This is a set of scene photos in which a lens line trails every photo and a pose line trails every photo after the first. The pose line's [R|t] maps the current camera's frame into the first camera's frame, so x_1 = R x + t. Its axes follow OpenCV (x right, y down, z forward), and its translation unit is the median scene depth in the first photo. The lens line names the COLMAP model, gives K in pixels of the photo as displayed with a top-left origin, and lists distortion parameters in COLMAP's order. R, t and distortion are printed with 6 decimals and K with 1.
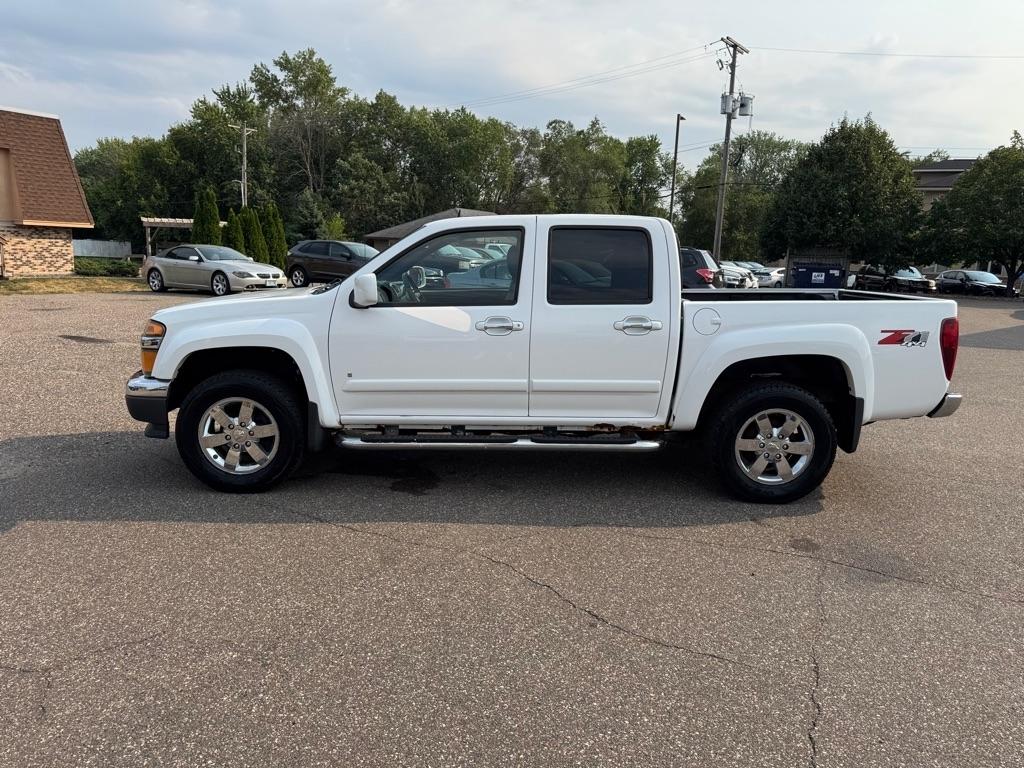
lens RADIAL K [[725.1, 0, 510.3], [0, 725.1, 389.3], [0, 0, 1]] dist [0.045090, -0.053454]
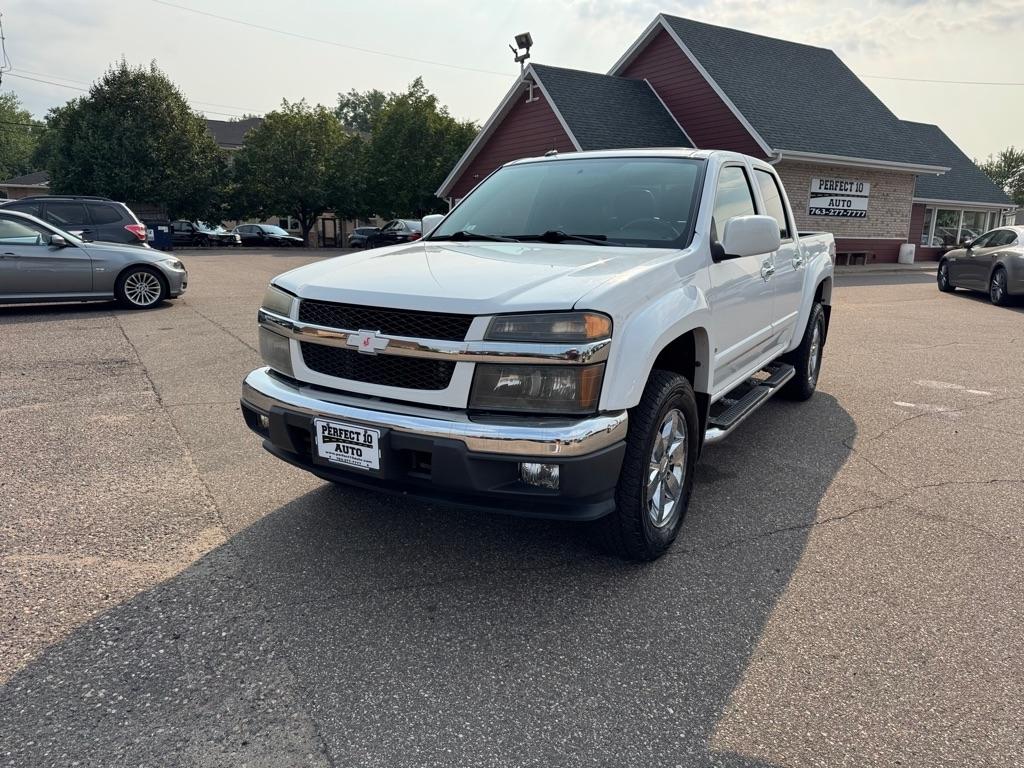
lens RADIAL K [[730.6, 0, 516.3], [0, 730.6, 379.8], [0, 0, 1]] dist [0.051801, -0.067029]
pose [[0.525605, -0.195370, 0.827991, -0.122302], [0.160602, 0.978560, 0.128948, -0.015350], [-0.835432, 0.065202, 0.545713, 0.092824]]
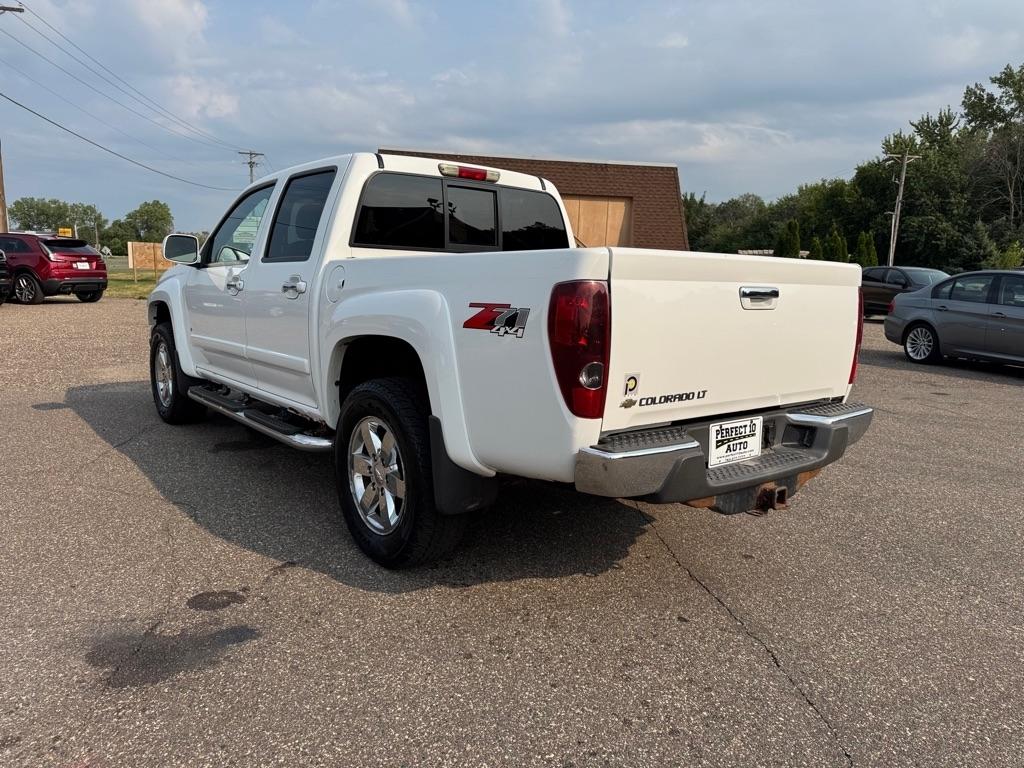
lens RADIAL K [[725.1, 0, 510.3], [0, 725.1, 389.3], [0, 0, 1]] dist [0.045090, -0.053454]
pose [[0.616541, 0.119001, -0.778278, 0.117411], [-0.162558, 0.986452, 0.022055, -0.004086], [0.770358, 0.112917, 0.627533, 0.084501]]
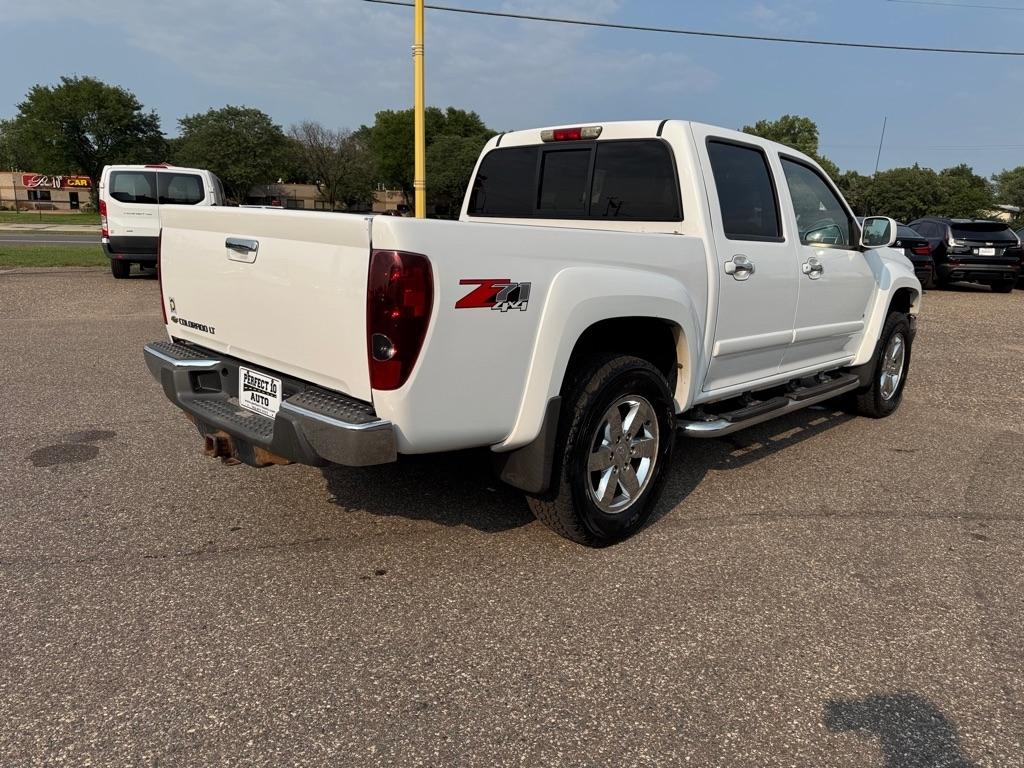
lens RADIAL K [[707.6, 0, 510.6], [0, 707.6, 396.7], [0, 0, 1]] dist [0.088897, -0.111492]
pose [[-0.689959, 0.123201, -0.713287, 0.109522], [-0.189334, 0.920386, 0.342113, -0.030451], [0.698649, 0.371093, -0.611702, 0.210759]]
